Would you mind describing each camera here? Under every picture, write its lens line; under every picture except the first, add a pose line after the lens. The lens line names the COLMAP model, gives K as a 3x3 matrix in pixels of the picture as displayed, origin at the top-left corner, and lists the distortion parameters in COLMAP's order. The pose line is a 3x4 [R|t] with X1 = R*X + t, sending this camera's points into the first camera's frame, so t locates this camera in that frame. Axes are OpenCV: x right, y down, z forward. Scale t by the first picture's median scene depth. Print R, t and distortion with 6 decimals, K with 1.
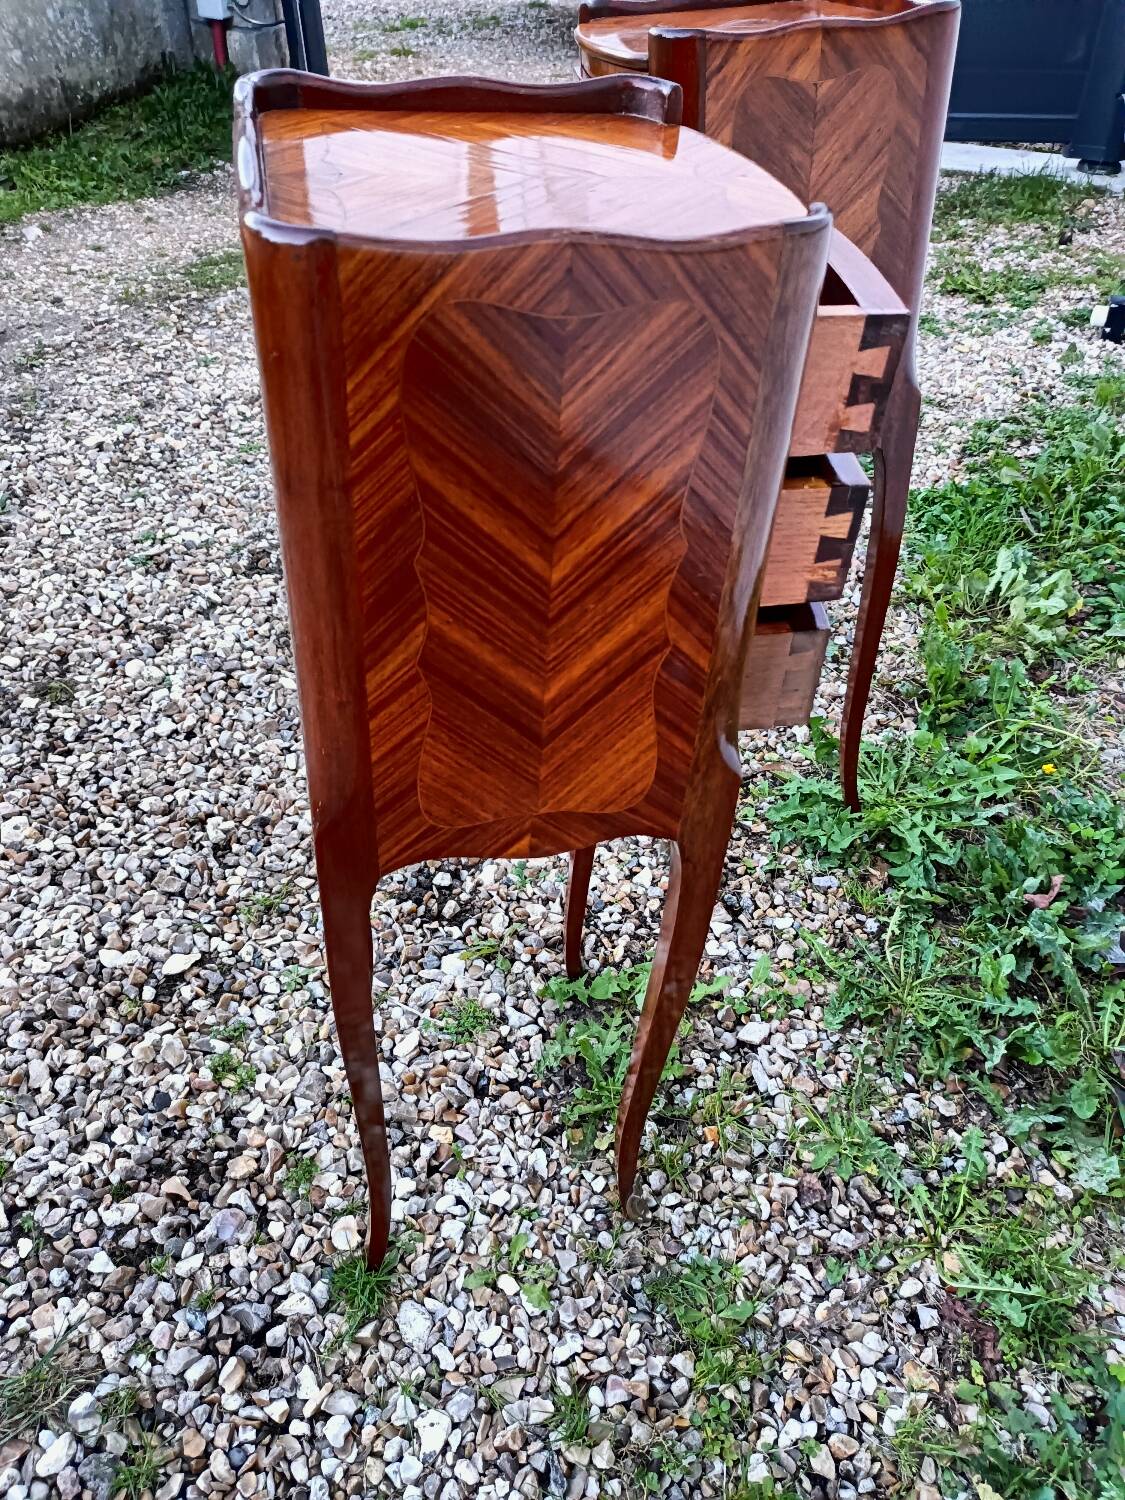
lens RADIAL K [[1122.0, 0, 556.7], [0, 1122.0, 752.9], [0, 0, 1]] dist [0.029896, -0.033413]
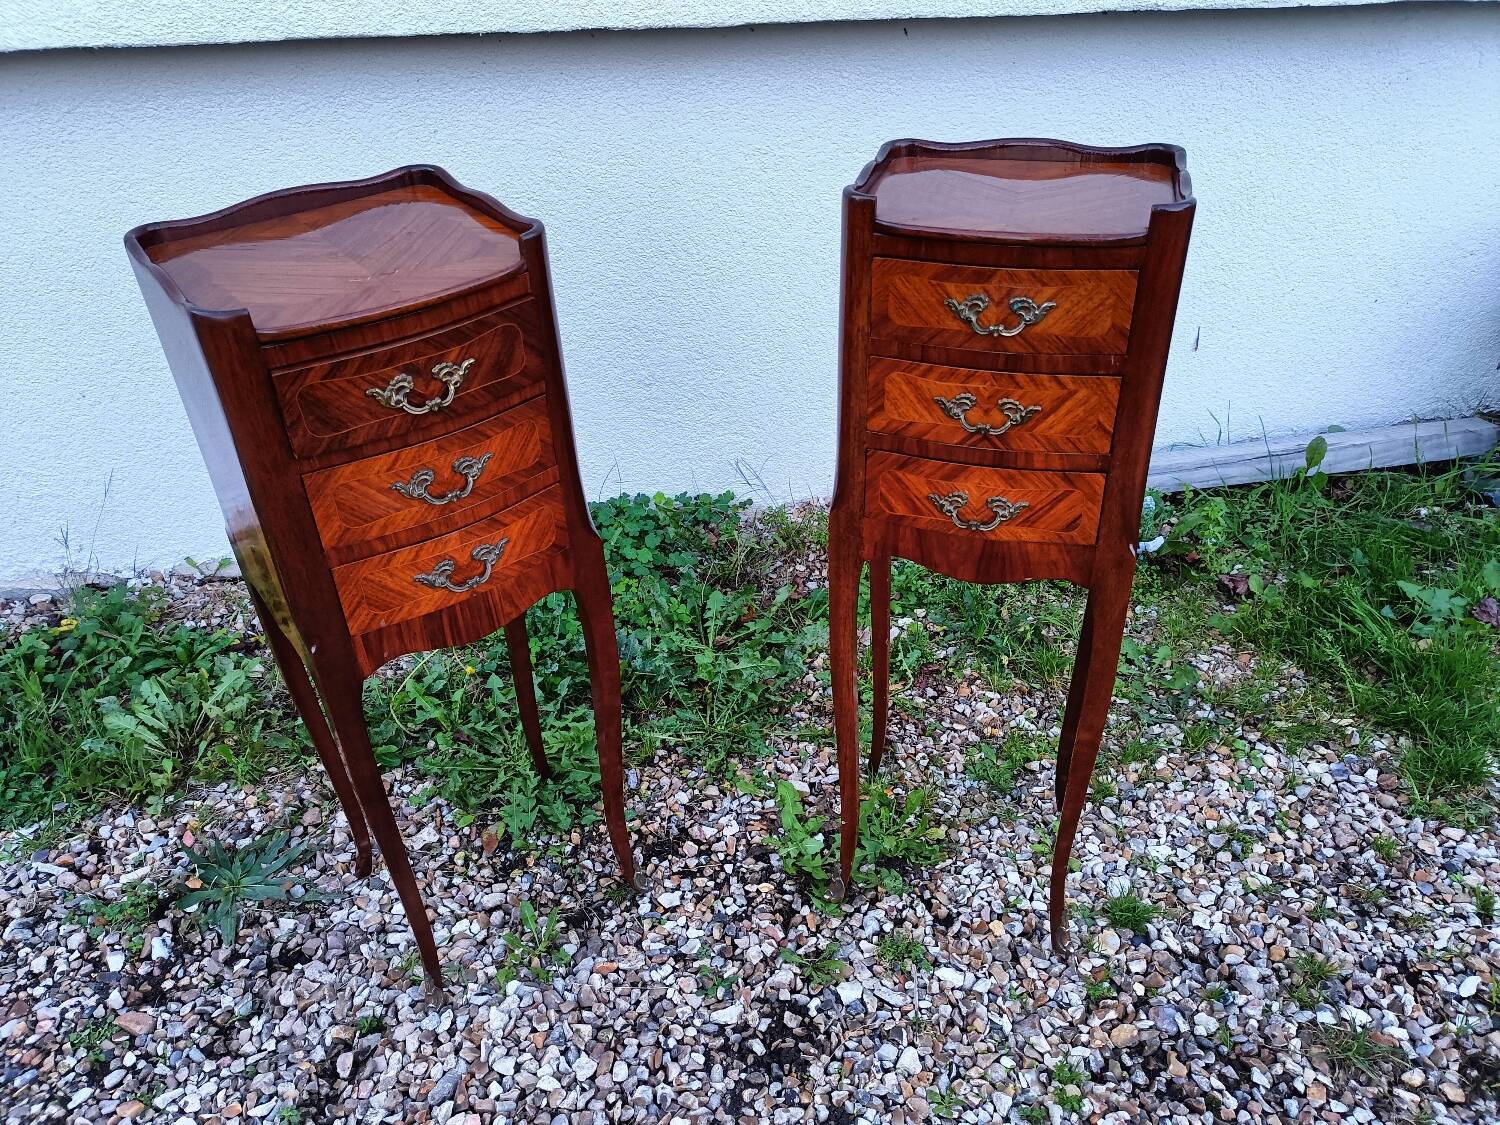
lens RADIAL K [[1120.5, 0, 756.0], [0, 1120.5, 559.2], [0, 0, 1]] dist [0.025115, -0.022103]
pose [[-0.406707, -0.475237, 0.780217, -0.724578], [0.609627, 0.494890, 0.619225, -0.752845], [-0.680400, 0.727484, 0.088442, 0.721509]]
